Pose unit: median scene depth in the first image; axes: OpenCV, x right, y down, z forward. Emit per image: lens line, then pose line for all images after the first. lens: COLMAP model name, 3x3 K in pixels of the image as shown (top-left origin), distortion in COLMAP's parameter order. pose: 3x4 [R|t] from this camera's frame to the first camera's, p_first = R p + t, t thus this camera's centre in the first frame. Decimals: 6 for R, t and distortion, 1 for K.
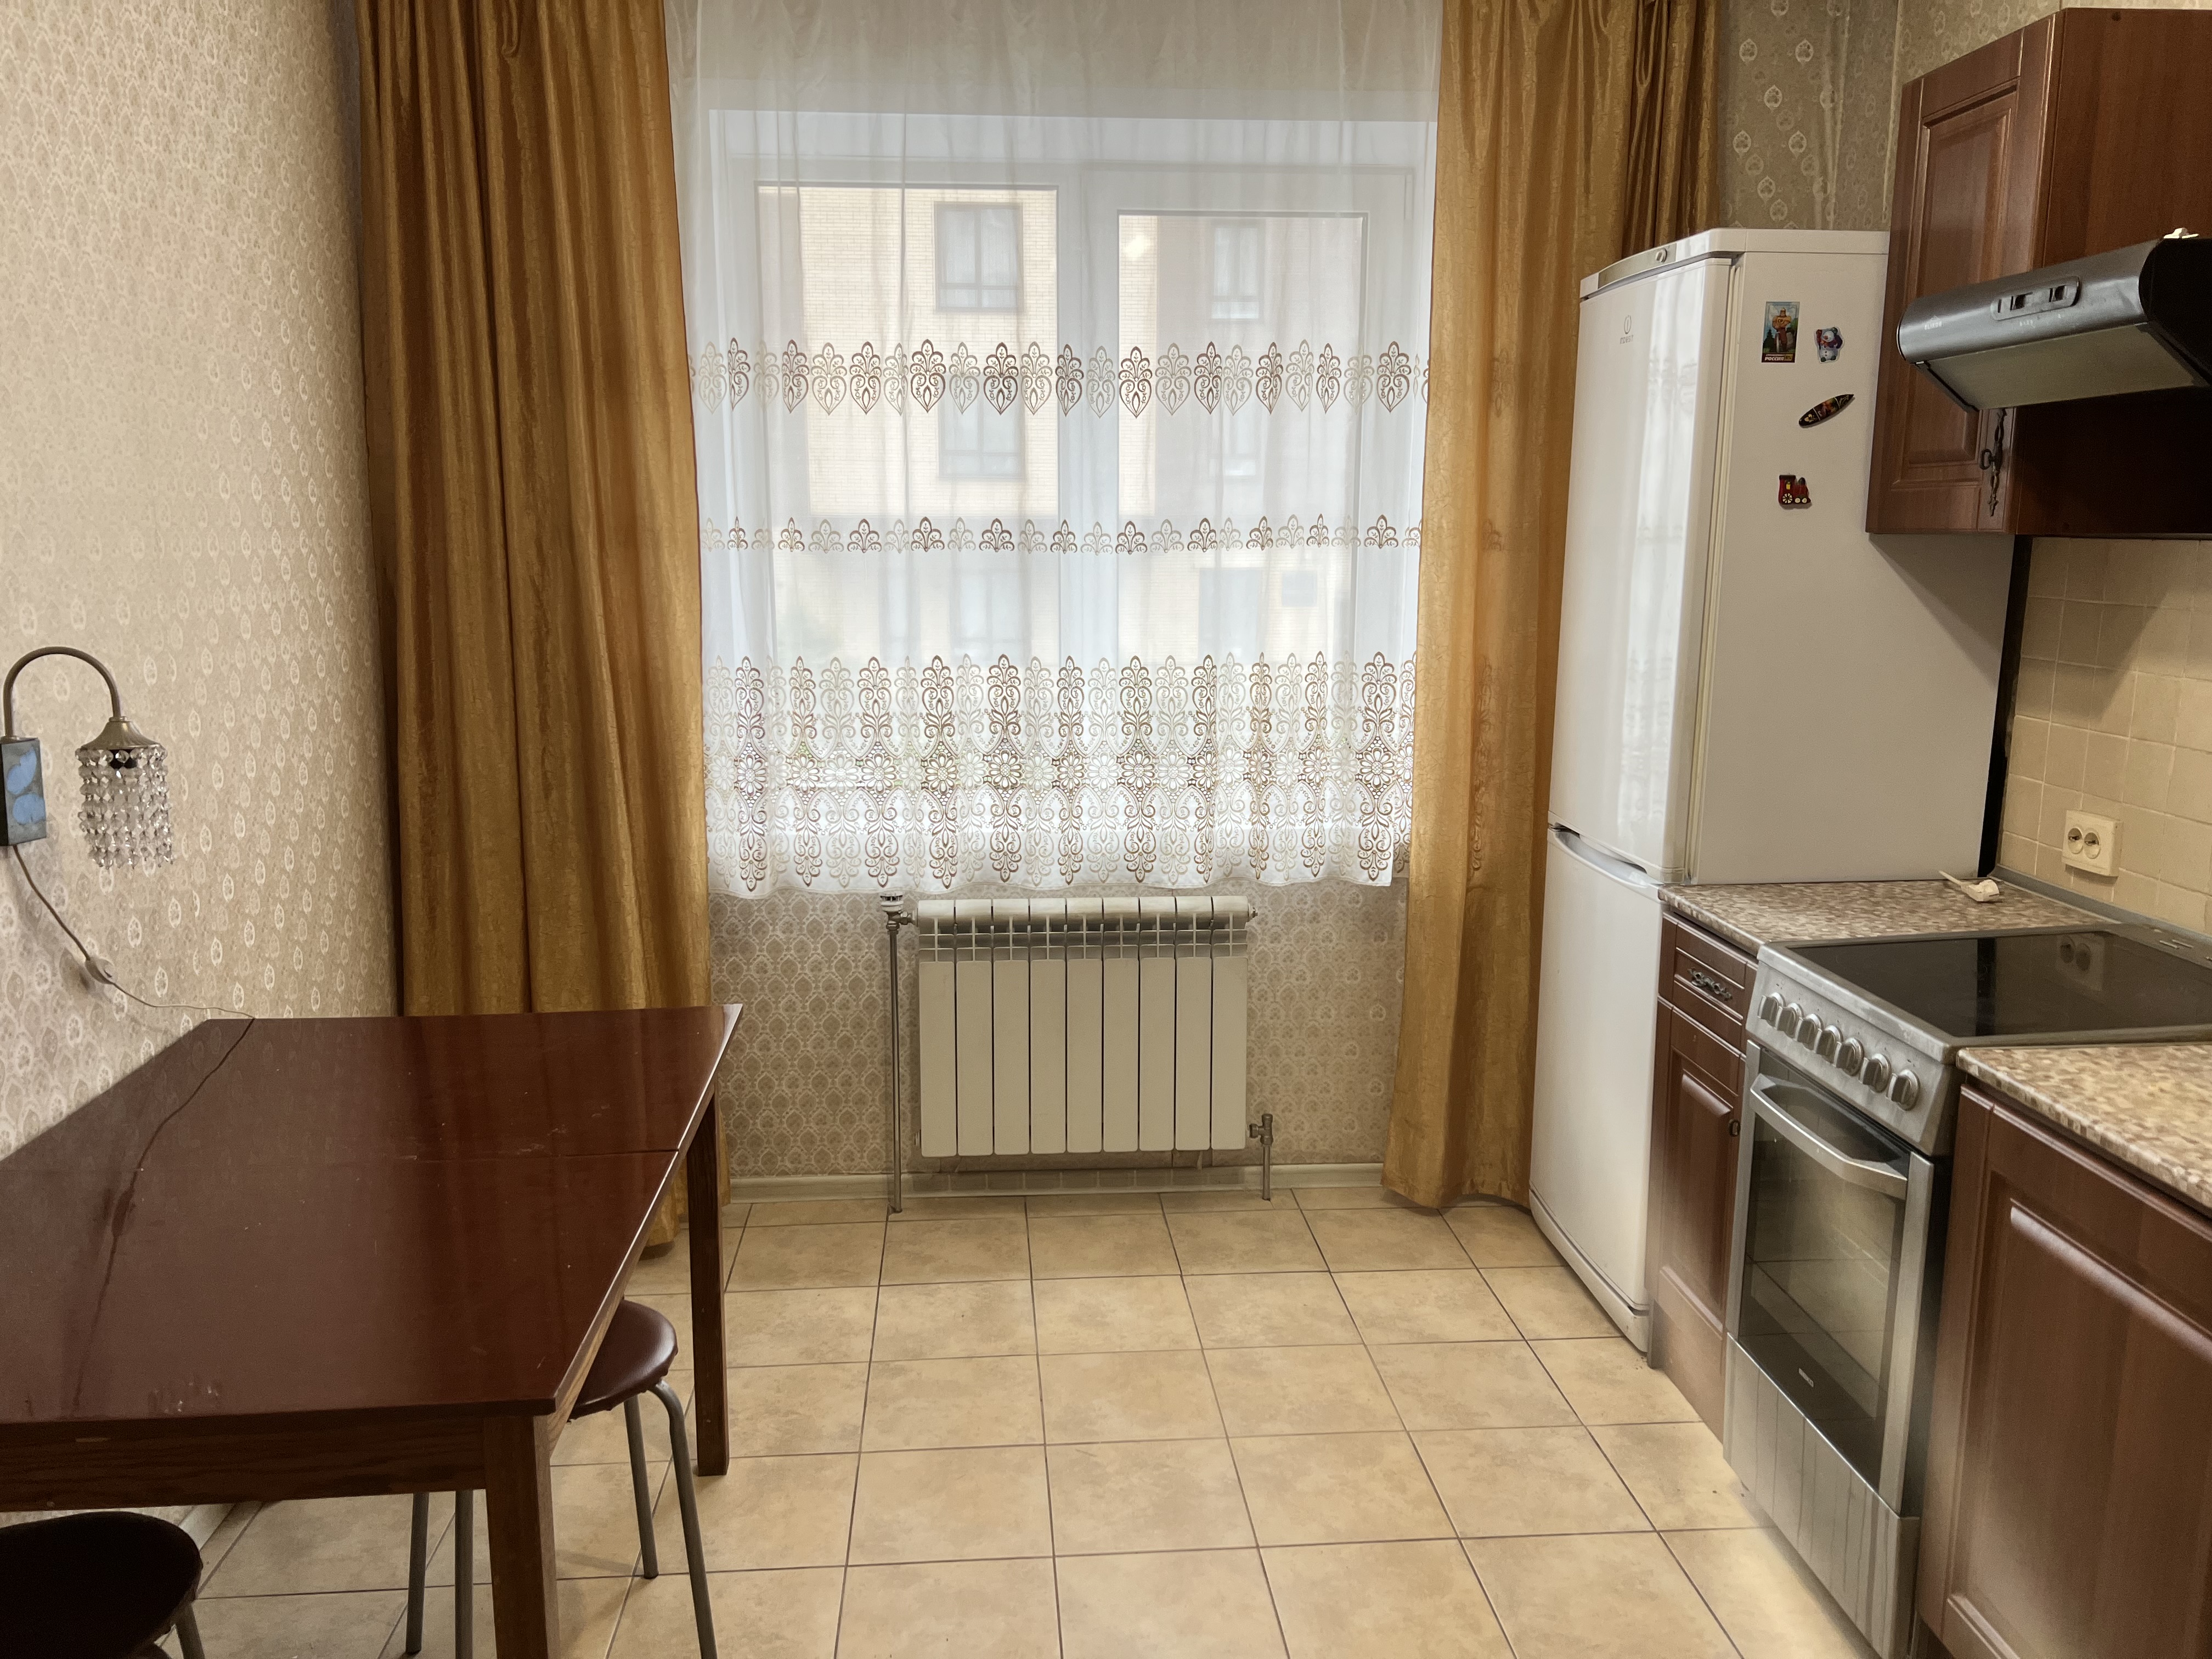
lens RADIAL K [[1652.4, 0, 1104.7], [0, 1652.4, 830.9], [0, 0, 1]] dist [0.052957, -0.062410]
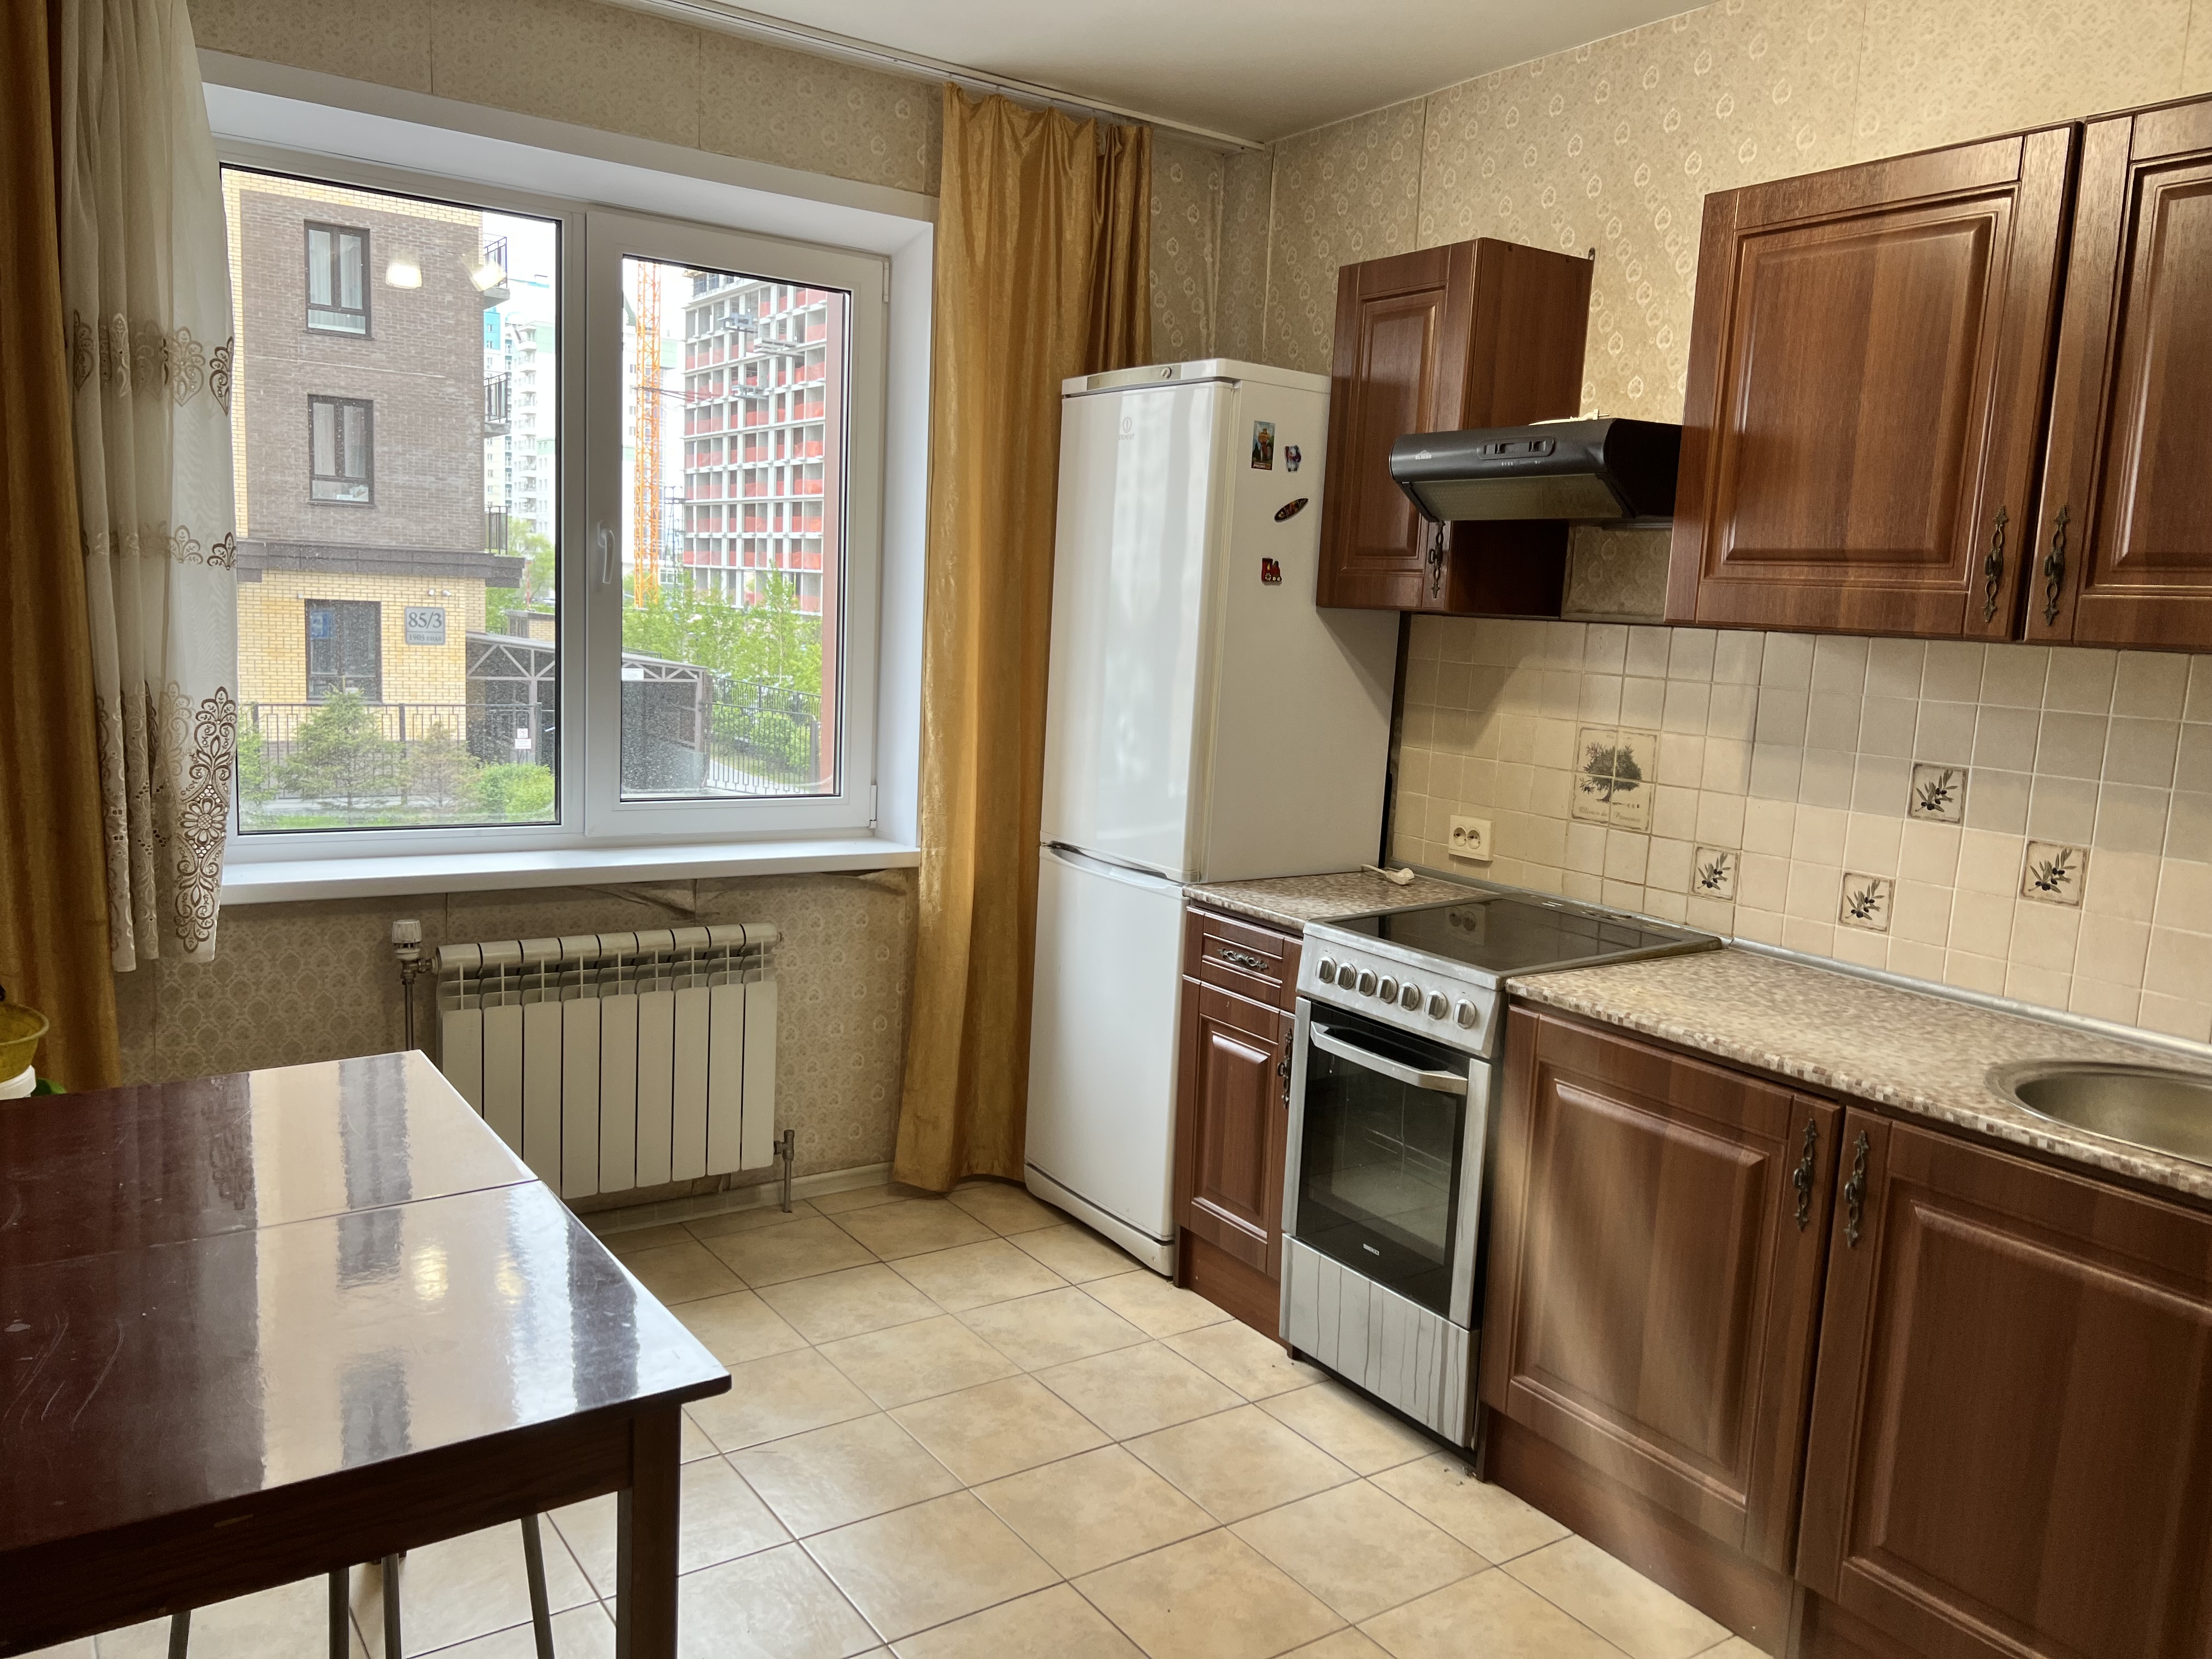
lens RADIAL K [[1652.4, 0, 1119.0], [0, 1652.4, 832.6], [0, 0, 1]] dist [0.052957, -0.062410]
pose [[0.860693, -0.029054, 0.508295, -0.285376], [0.042833, 0.998963, -0.015428, 0.009578], [-0.507320, 0.035050, 0.861045, -0.020320]]
